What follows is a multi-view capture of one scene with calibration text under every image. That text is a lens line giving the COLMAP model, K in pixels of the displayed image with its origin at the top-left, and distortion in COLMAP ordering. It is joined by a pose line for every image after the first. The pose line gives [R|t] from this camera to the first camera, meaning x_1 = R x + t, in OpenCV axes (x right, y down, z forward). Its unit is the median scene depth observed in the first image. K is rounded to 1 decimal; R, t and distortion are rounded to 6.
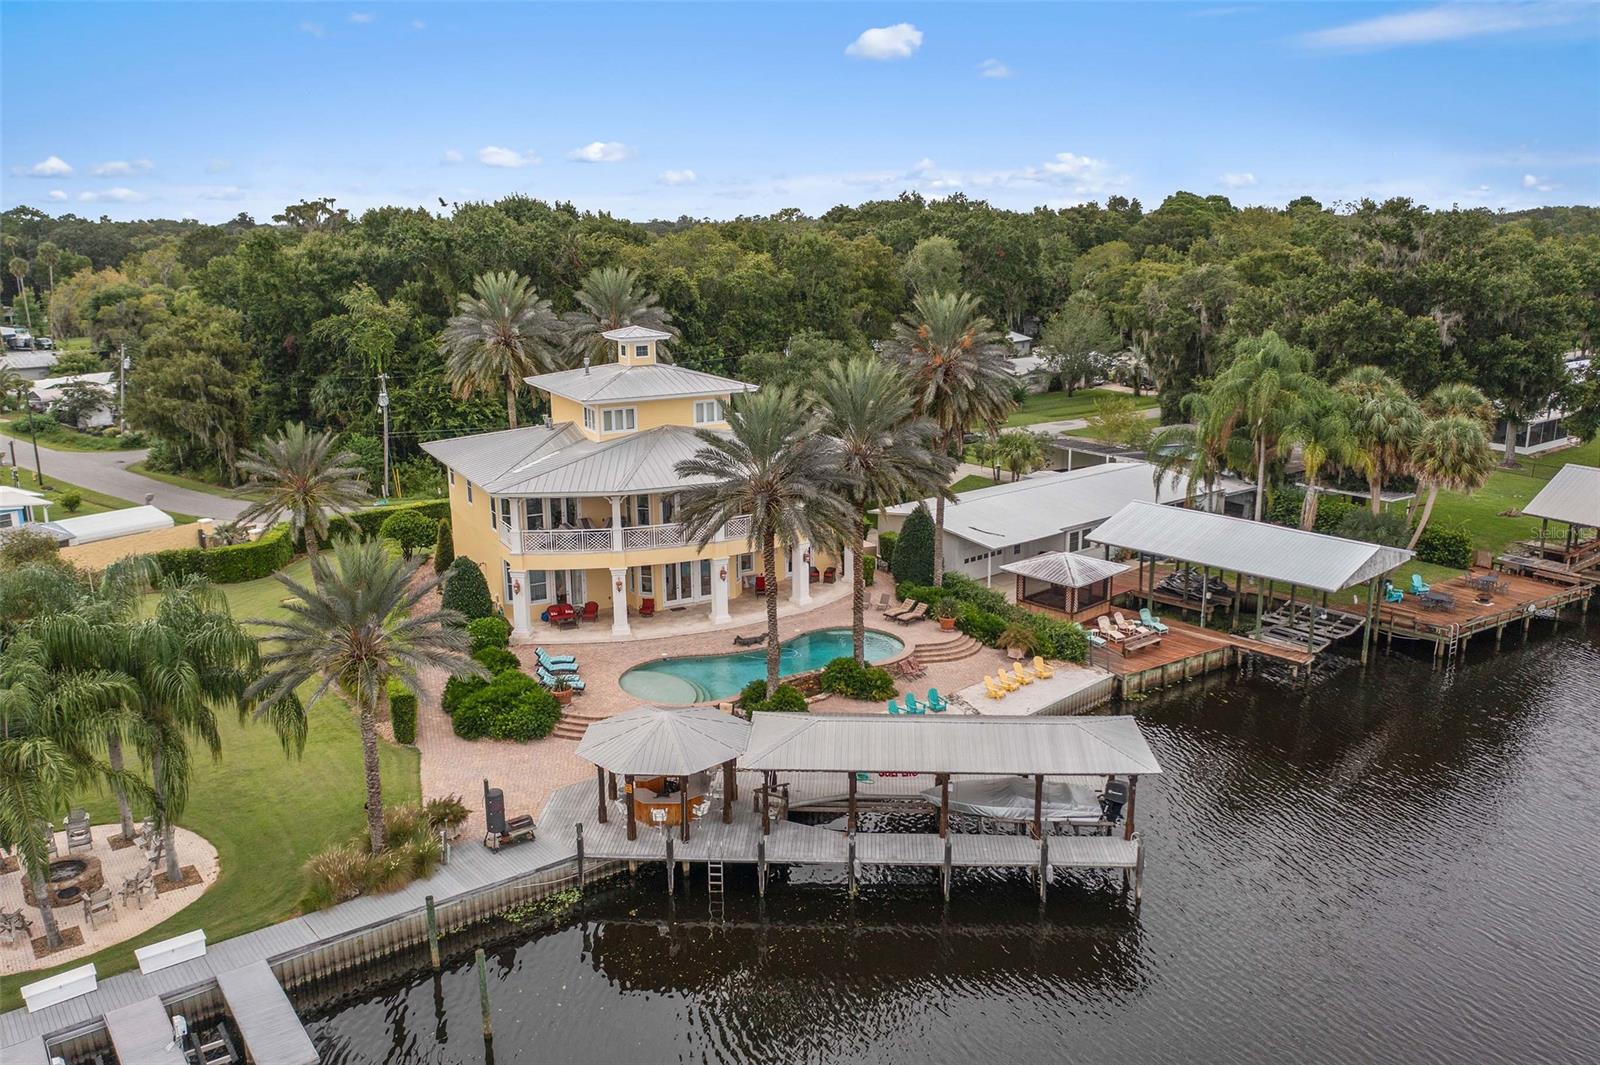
lens RADIAL K [[1244.2, 0, 798.7], [0, 1244.2, 527.7], [0, 0, 1]] dist [-0.026071, 0.010689]
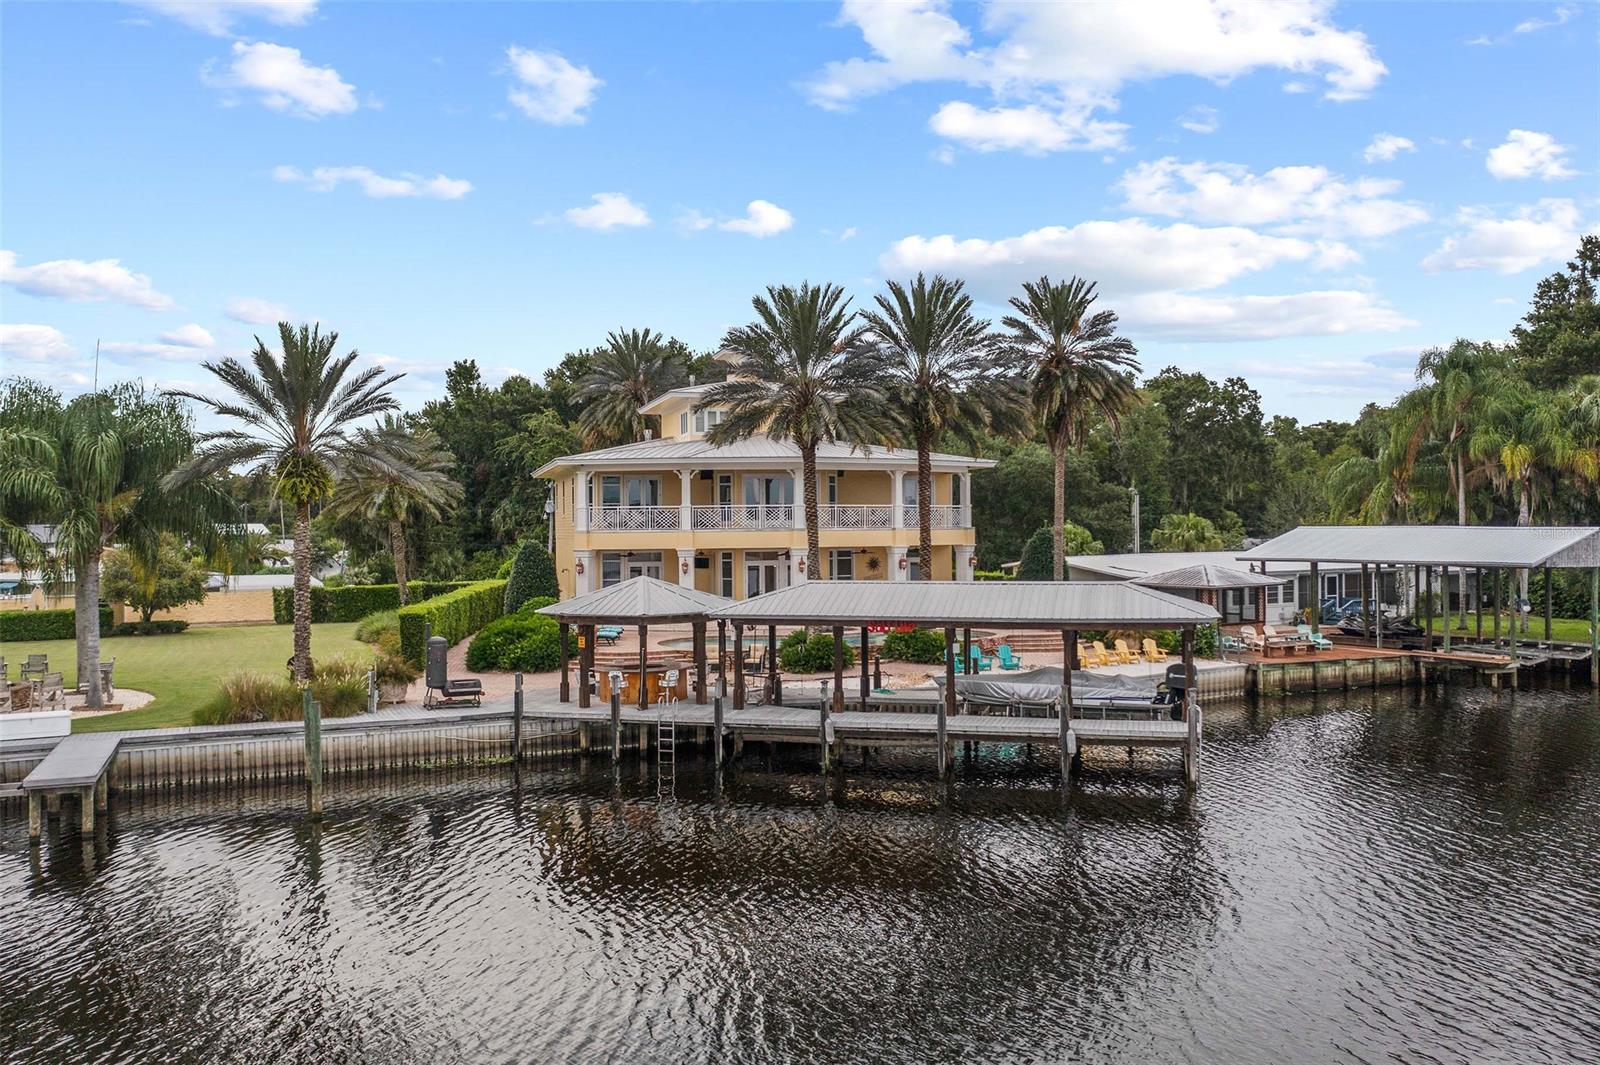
lens RADIAL K [[1244.2, 0, 805.2], [0, 1244.2, 536.7], [0, 0, 1]] dist [-0.026071, 0.010689]
pose [[0.977031, -0.000663, -0.213096, 0.132179], [-0.048828, 0.972693, -0.226901, 0.217692], [0.207427, 0.232094, 0.950319, 0.129855]]
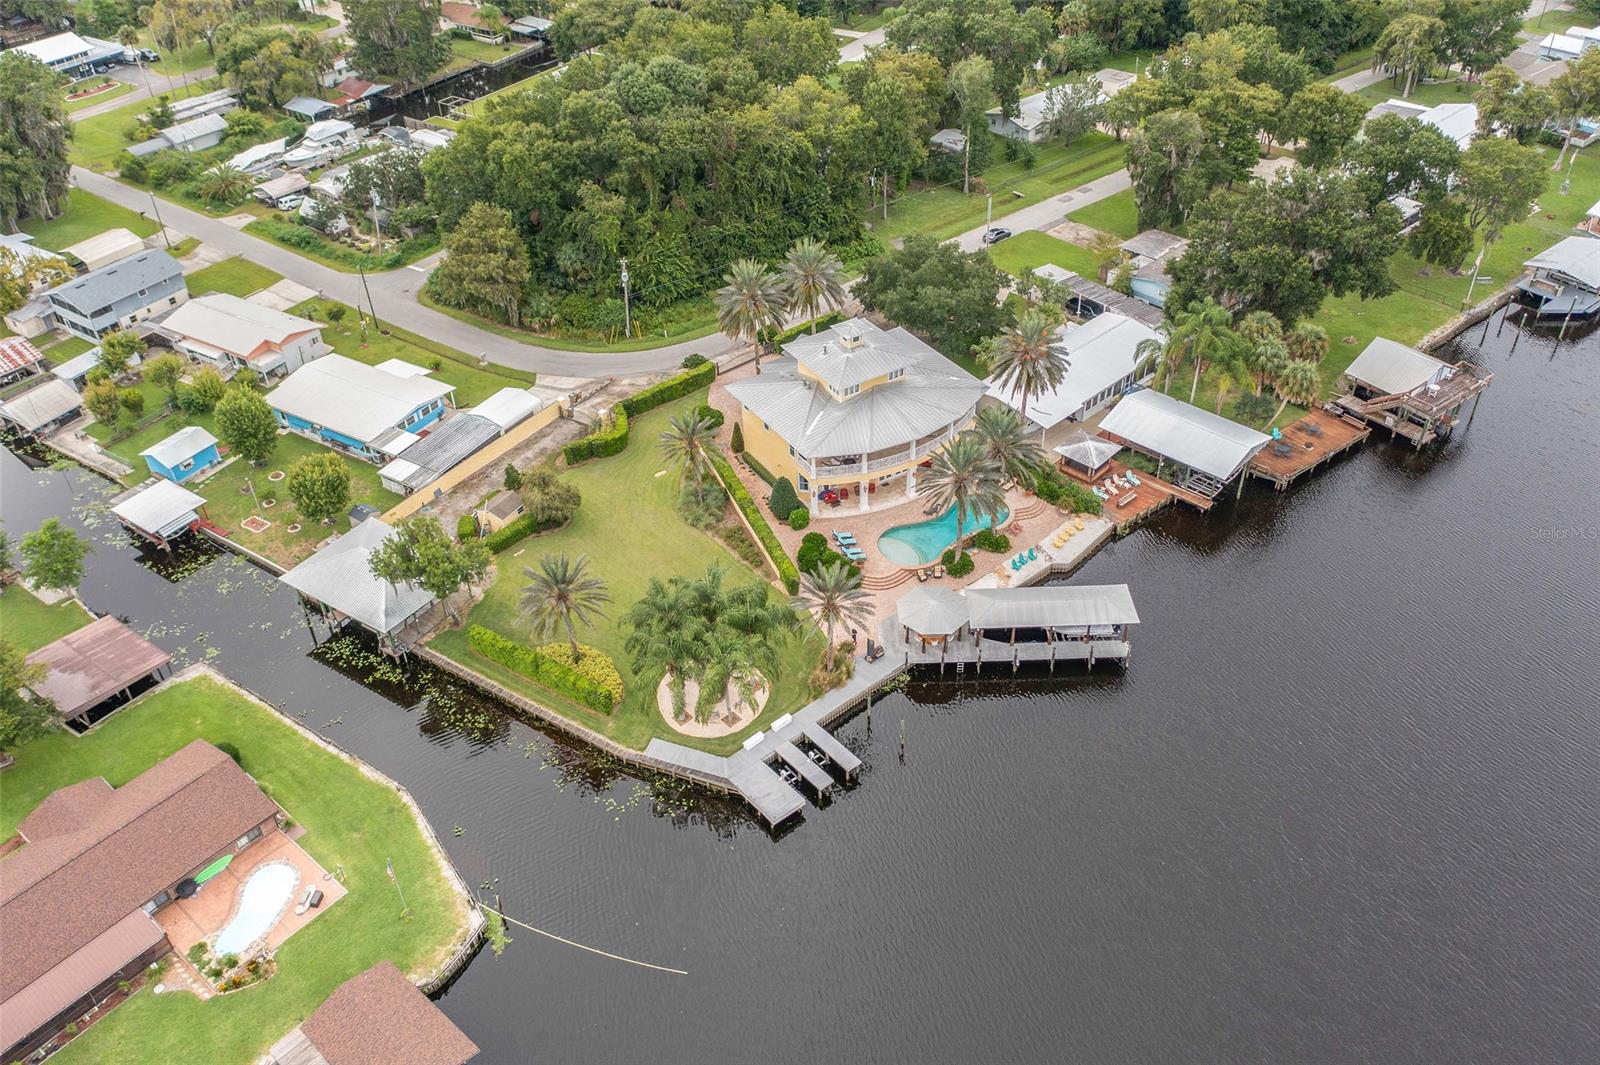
lens RADIAL K [[1244.2, 0, 805.7], [0, 1244.2, 517.6], [0, 0, 1]] dist [-0.026071, 0.010689]
pose [[0.997689, -0.052666, 0.042929, -0.305346], [0.031271, 0.916832, 0.398048, -0.653413], [-0.060322, -0.395785, 0.916360, -0.754896]]
